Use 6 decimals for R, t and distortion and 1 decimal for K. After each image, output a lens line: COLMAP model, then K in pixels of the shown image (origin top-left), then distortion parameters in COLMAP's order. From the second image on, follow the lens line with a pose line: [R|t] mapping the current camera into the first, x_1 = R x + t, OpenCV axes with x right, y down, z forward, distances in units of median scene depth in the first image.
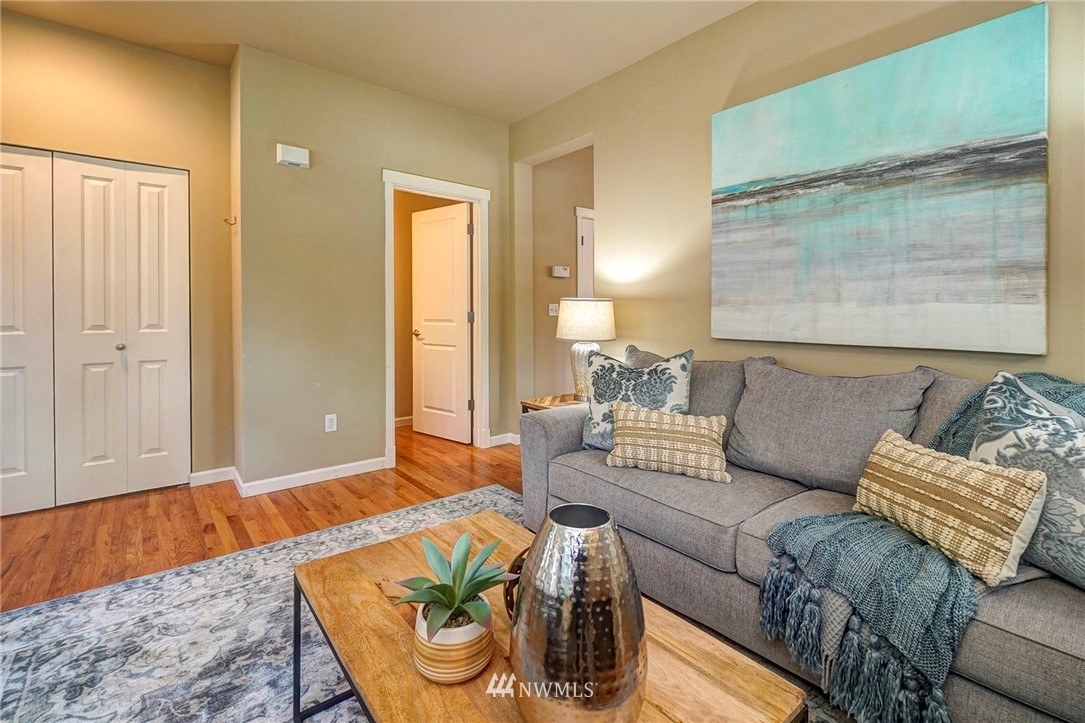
lens RADIAL K [[477.7, 0, 513.3], [0, 477.7, 311.3], [0, 0, 1]] dist [-0.015238, -0.000991]
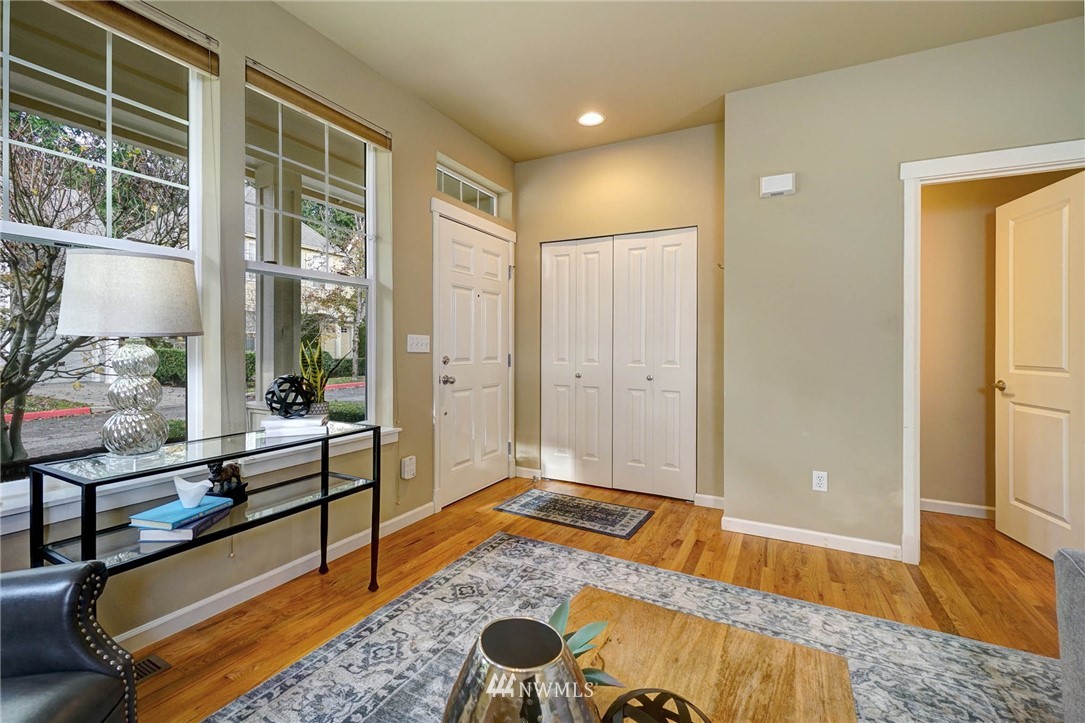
lens RADIAL K [[477.7, 0, 537.3], [0, 477.7, 351.2], [0, 0, 1]] dist [-0.015238, -0.000991]
pose [[0.395080, 0.010392, -0.918588, 0.242914], [-0.011039, 0.999918, 0.006564, -0.000360], [0.918580, 0.007547, 0.395162, 0.231648]]
